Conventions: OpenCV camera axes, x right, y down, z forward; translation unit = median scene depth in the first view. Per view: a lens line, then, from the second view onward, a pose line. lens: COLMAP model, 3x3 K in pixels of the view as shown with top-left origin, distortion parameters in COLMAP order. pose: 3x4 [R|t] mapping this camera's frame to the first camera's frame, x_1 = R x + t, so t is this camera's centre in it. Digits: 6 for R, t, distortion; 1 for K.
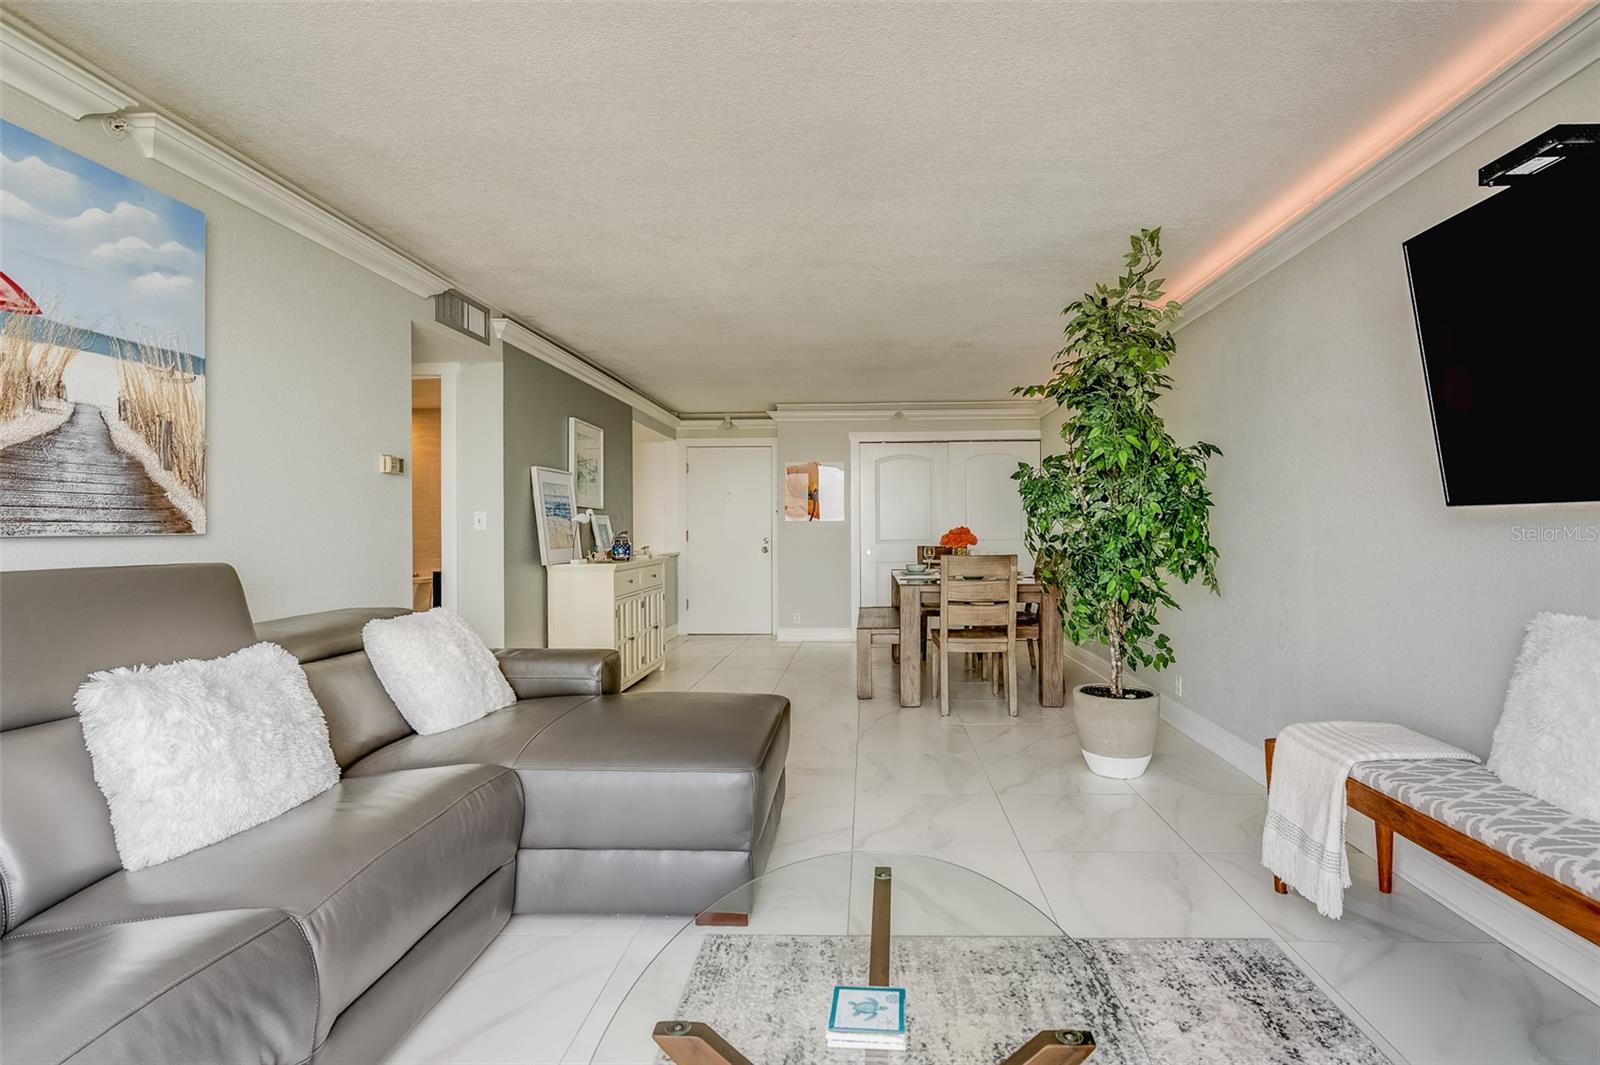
lens RADIAL K [[794.5, 0, 818.9], [0, 794.5, 524.7], [0, 0, 1]] dist [-0.001484, 0.000099]
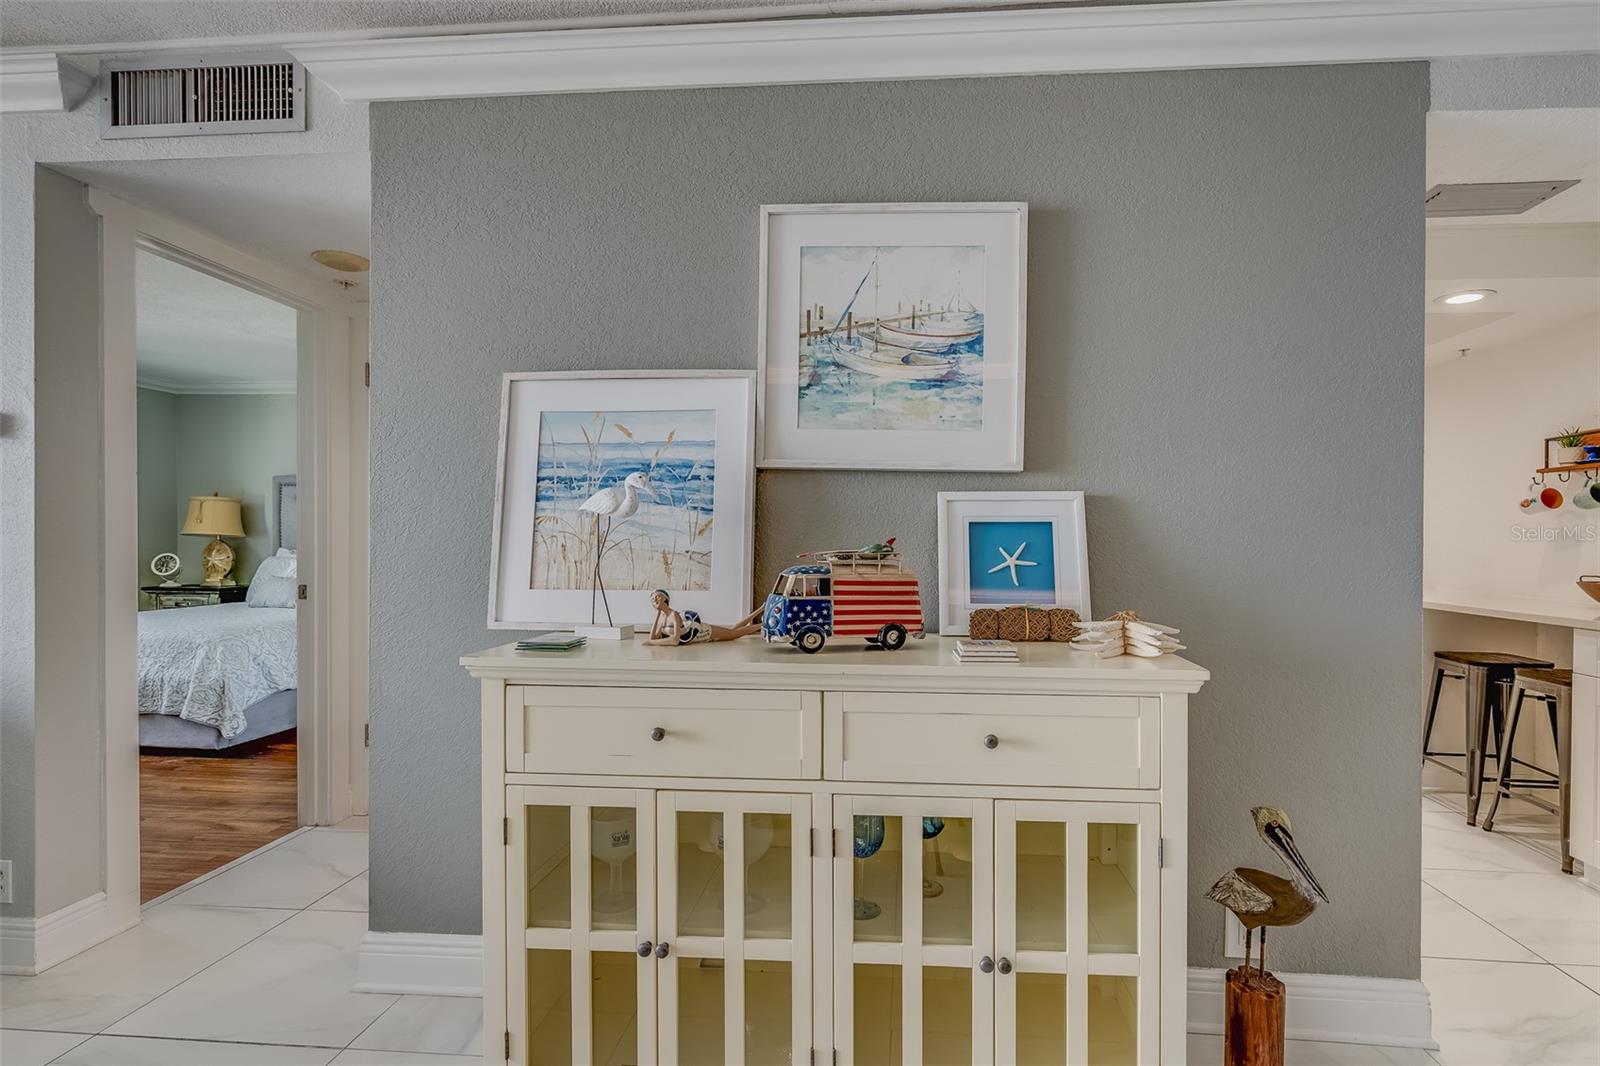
lens RADIAL K [[757.3, 0, 844.8], [0, 757.3, 548.3], [0, 0, 1]] dist [0.001833, 0.000768]
pose [[-0.008528, 0.020043, -0.999763, 0.037476], [-0.001158, 0.999798, 0.020054, 0.010037], [0.999963, 0.001329, -0.008503, 2.607679]]
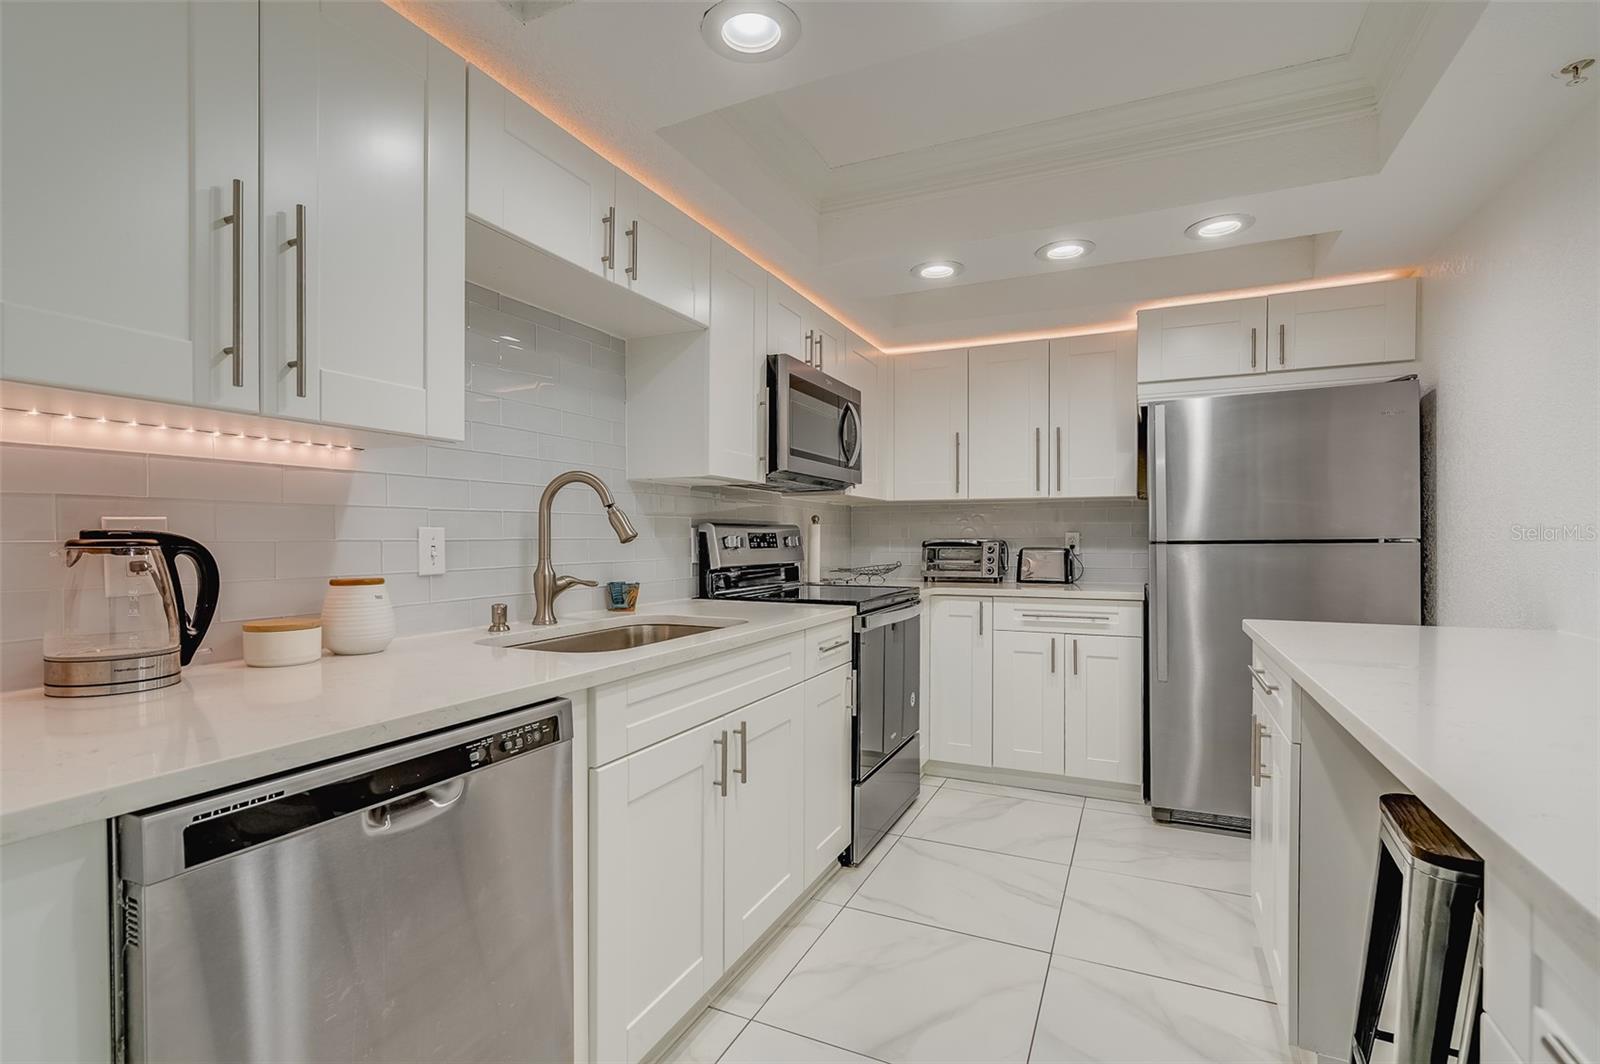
lens RADIAL K [[748.2, 0, 782.2], [0, 748.2, 545.9], [0, 0, 1]] dist [-0.000249, 0.000758]
pose [[-0.377531, 0.018809, -0.925806, -0.744745], [0.008990, 0.999821, 0.016646, 0.028434], [0.925953, -0.002038, -0.377633, 3.555269]]
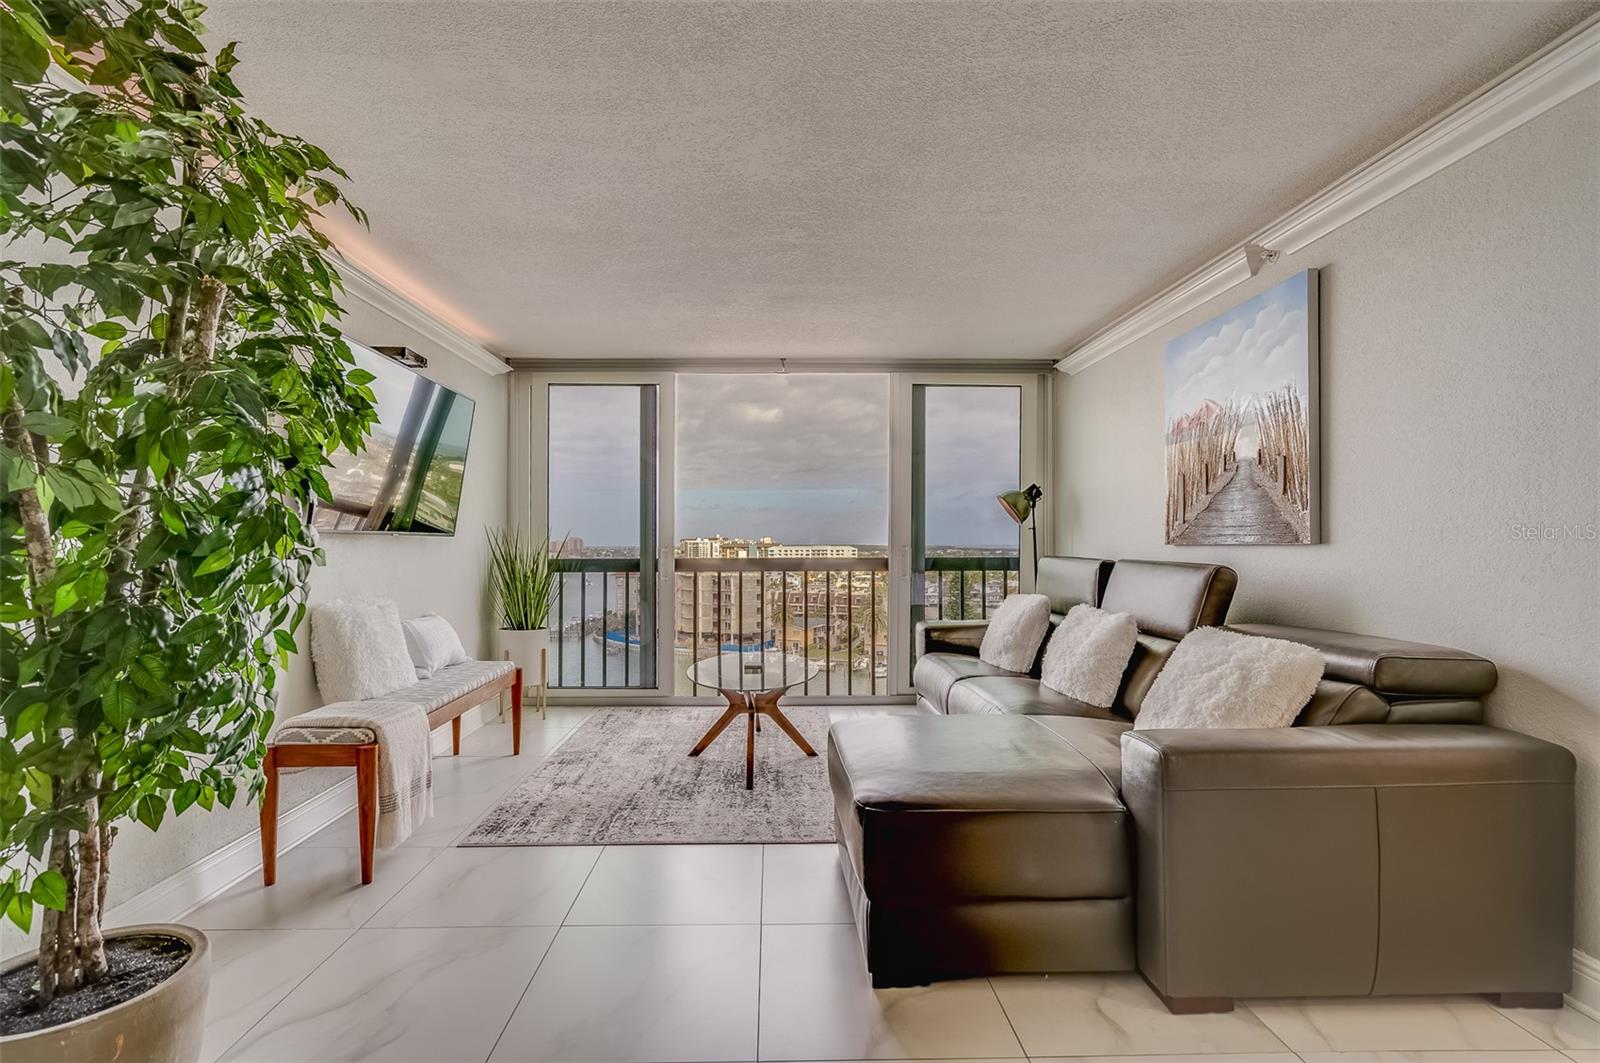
lens RADIAL K [[748.2, 0, 782.2], [0, 748.2, 545.4], [0, 0, 1]] dist [-0.000249, 0.000758]
pose [[-0.996793, 0.011524, -0.079186, 0.098084], [0.011754, 0.999928, -0.002440, 0.008315], [0.079152, -0.003363, -0.996857, 2.253854]]
